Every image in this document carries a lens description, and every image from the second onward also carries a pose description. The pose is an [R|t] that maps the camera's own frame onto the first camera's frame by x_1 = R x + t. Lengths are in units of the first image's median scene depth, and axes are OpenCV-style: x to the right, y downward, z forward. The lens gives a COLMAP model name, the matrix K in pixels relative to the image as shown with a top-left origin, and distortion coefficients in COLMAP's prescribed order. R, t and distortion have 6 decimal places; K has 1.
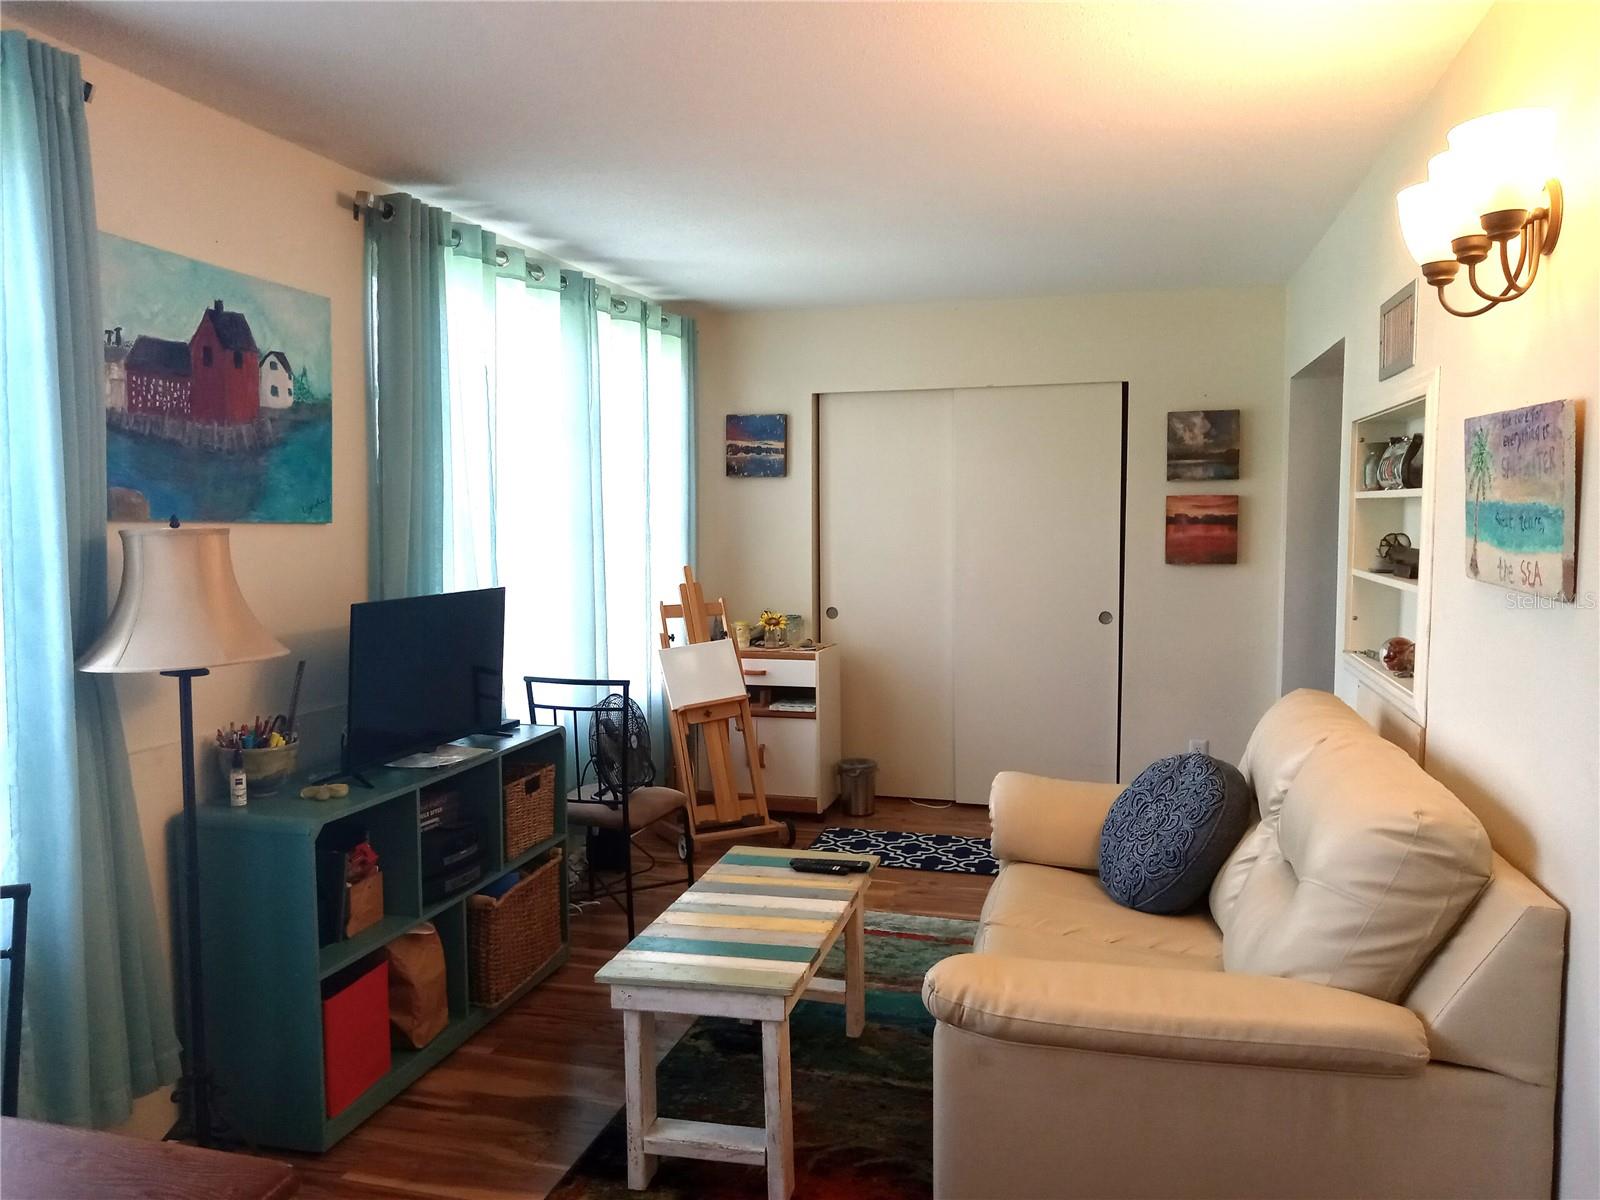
lens RADIAL K [[1189.4, 0, 803.7], [0, 1189.4, 593.7], [0, 0, 1]] dist [0.011064, -0.035654]
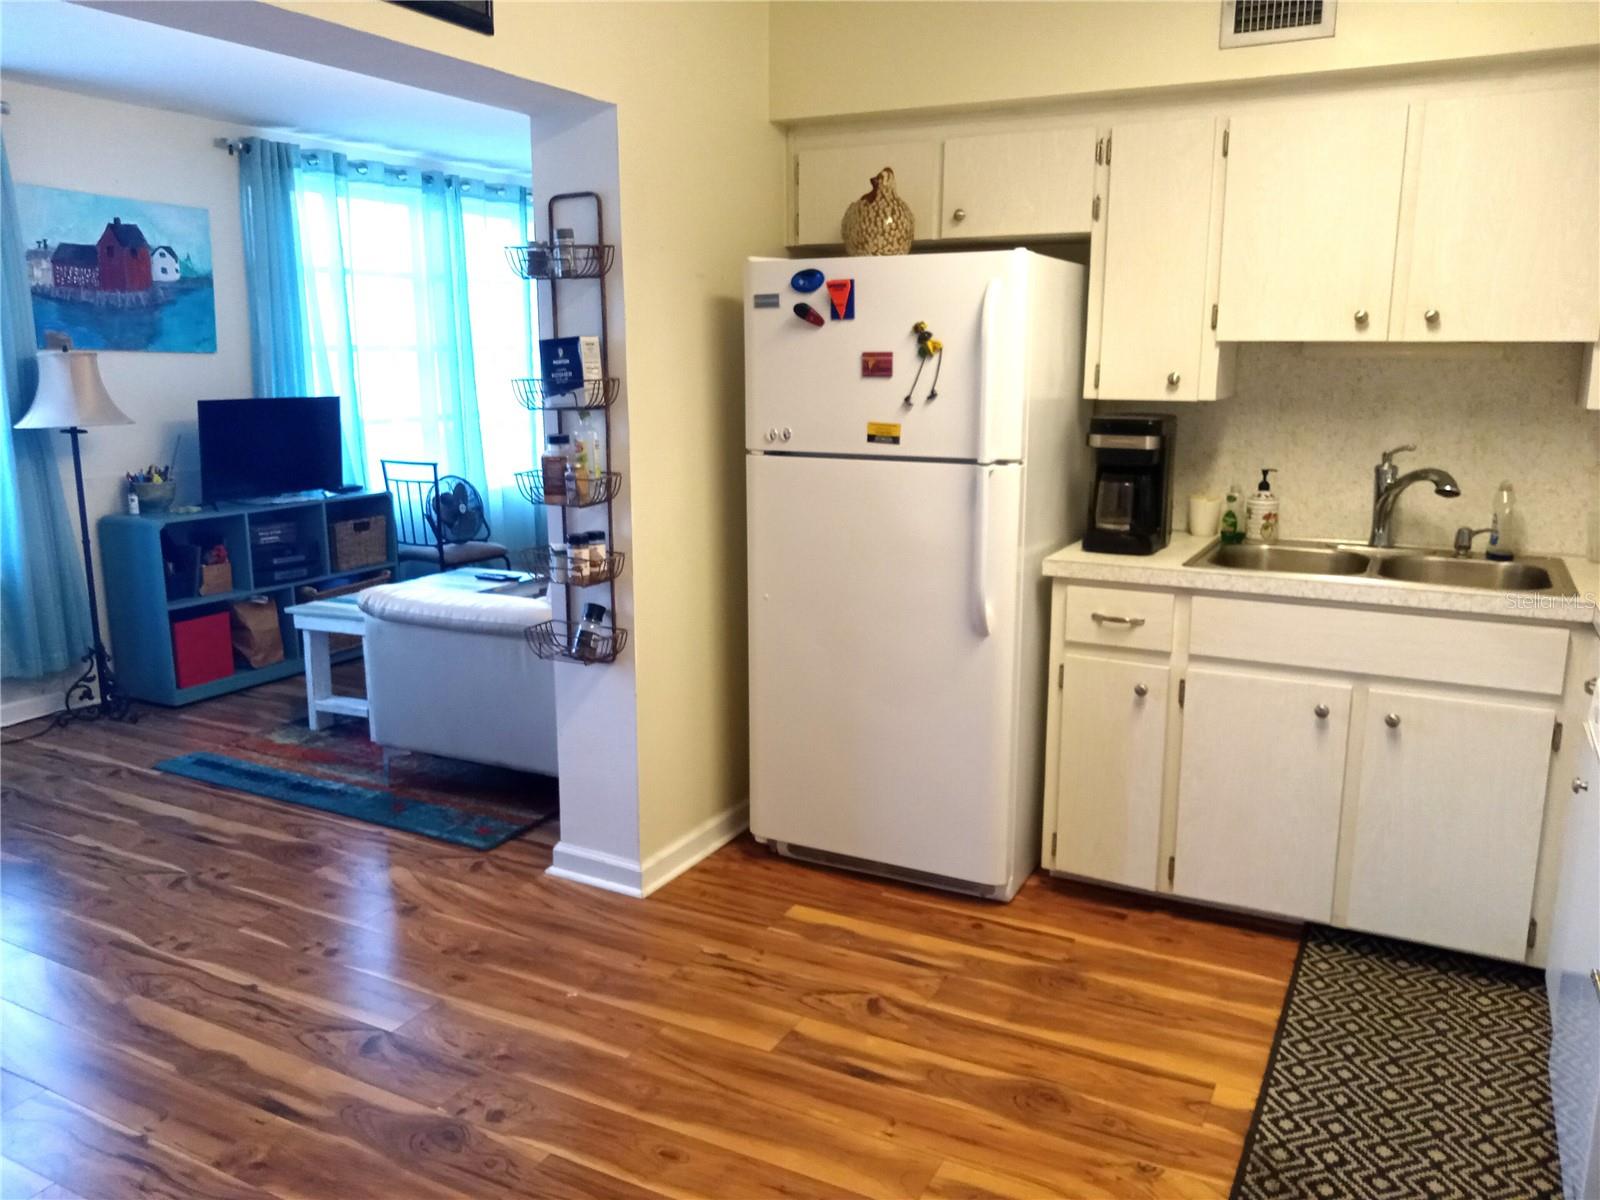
lens RADIAL K [[1207.8, 0, 799.9], [0, 1207.8, 590.8], [0, 0, 1]] dist [-0.001192, -0.009097]
pose [[0.974004, 0.046361, -0.221734, 0.783662], [-0.018894, 0.992049, 0.124426, 0.044365], [0.225739, -0.117001, 0.967136, -0.457829]]
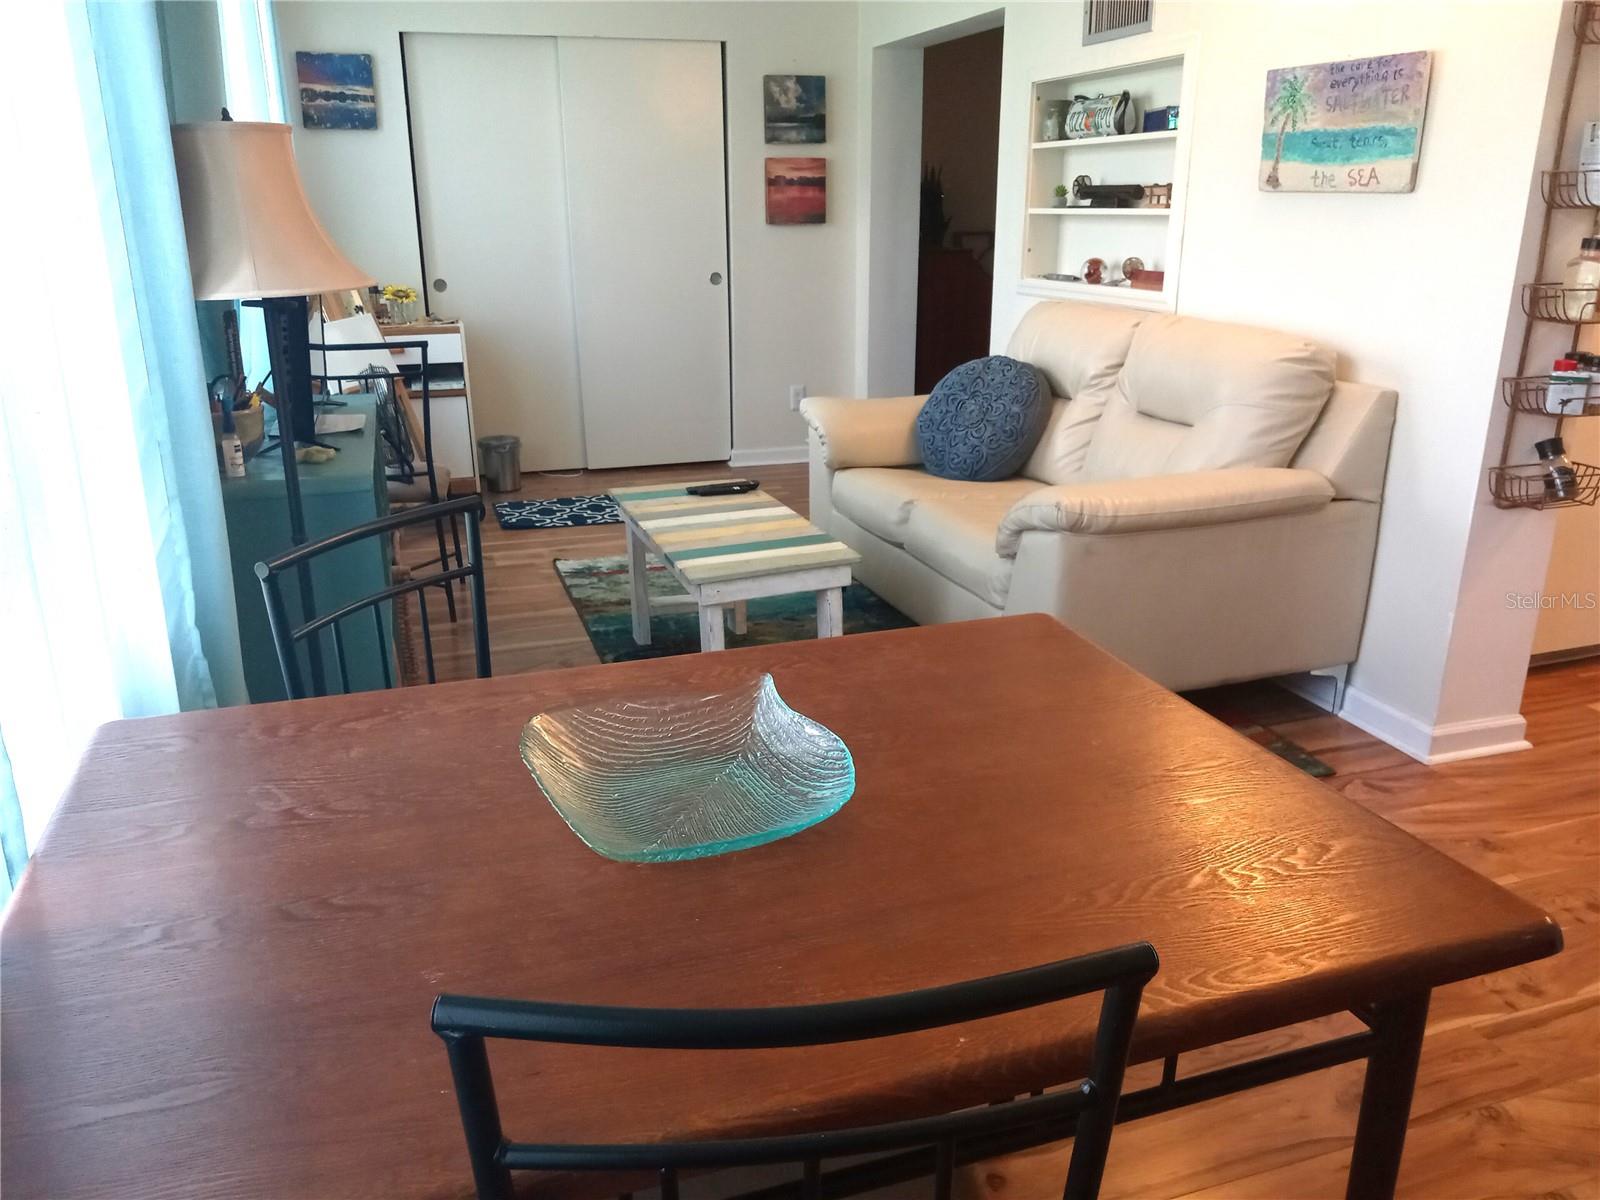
lens RADIAL K [[1227.0, 0, 784.5], [0, 1227.0, 596.9], [0, 0, 1]] dist [-0.001963, -0.004305]
pose [[0.828192, -0.169972, 0.534048, -0.559252], [0.042375, 0.969165, 0.242742, 0.055417], [-0.558840, -0.178407, 0.809857, 0.038043]]
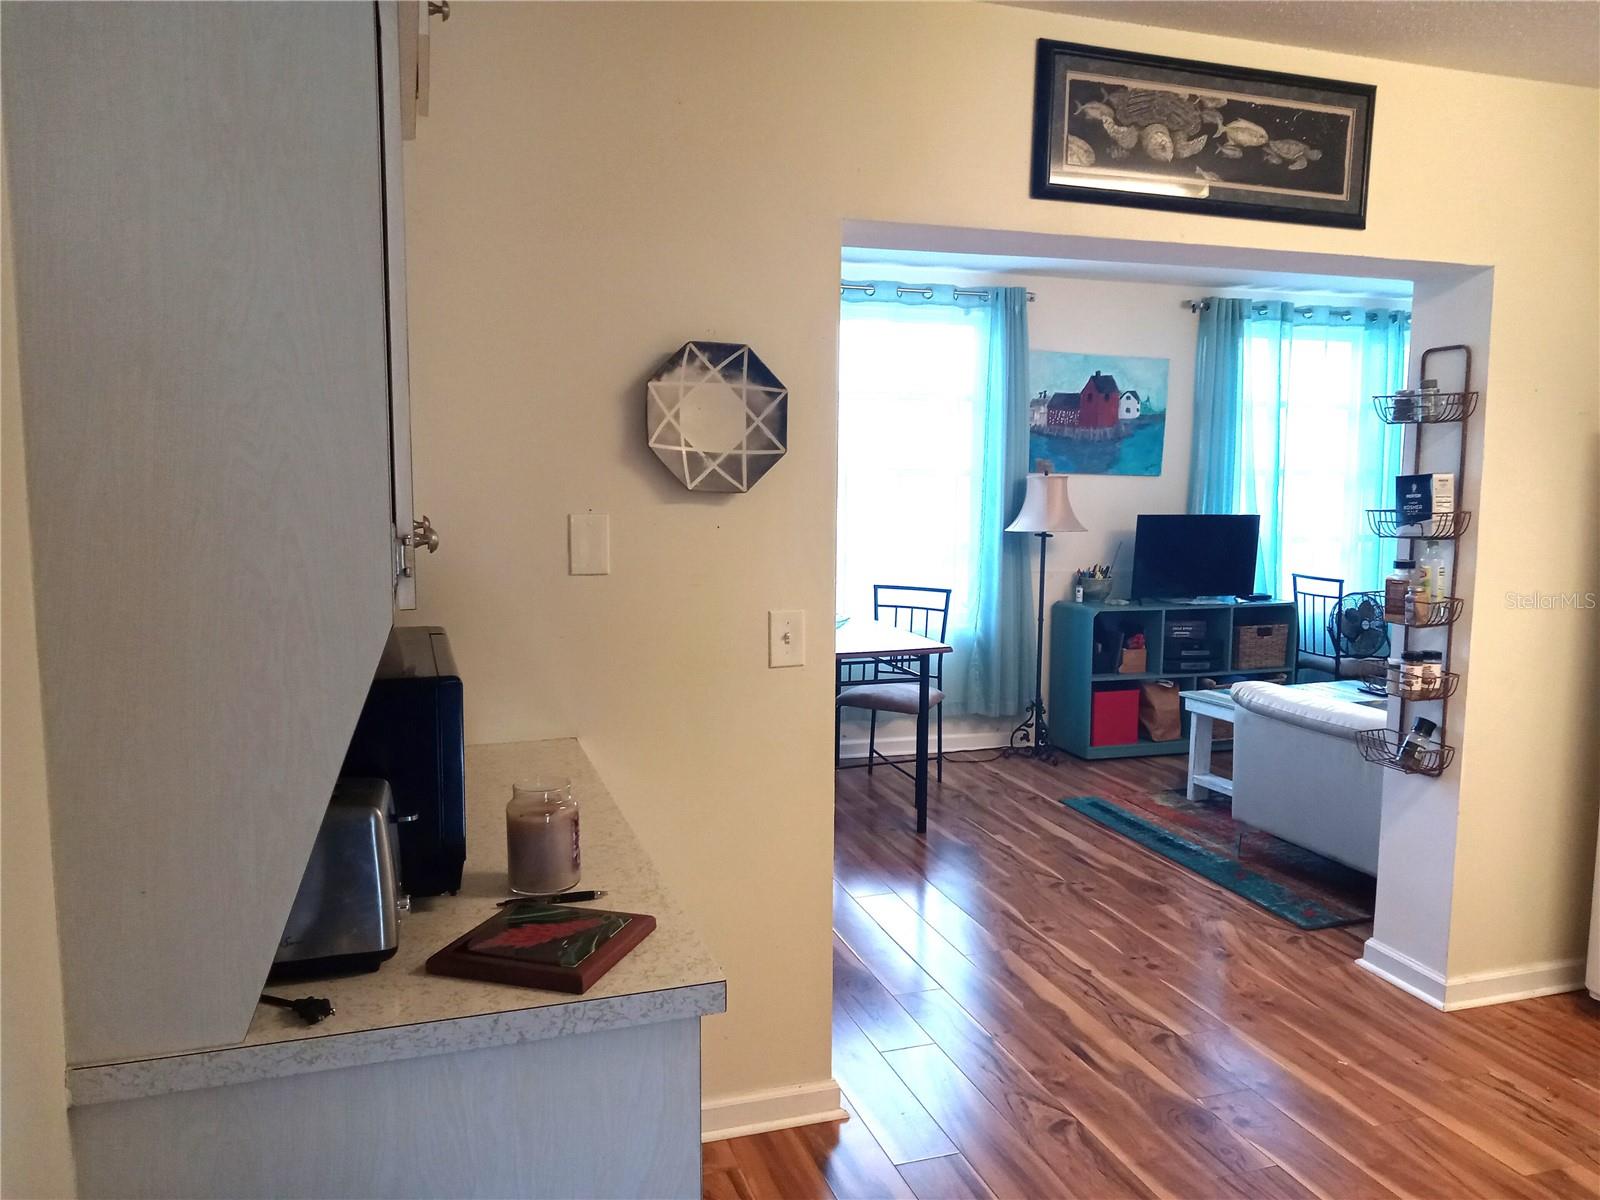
lens RADIAL K [[1178.4, 0, 800.0], [0, 1178.4, 600.0], [0, 0, 1]] dist [0.098958, -0.268688]
pose [[0.543753, 0.102691, -0.832939, 0.957817], [-0.069818, 0.994580, 0.077041, 0.035627], [0.836336, 0.016263, 0.547976, -0.572042]]
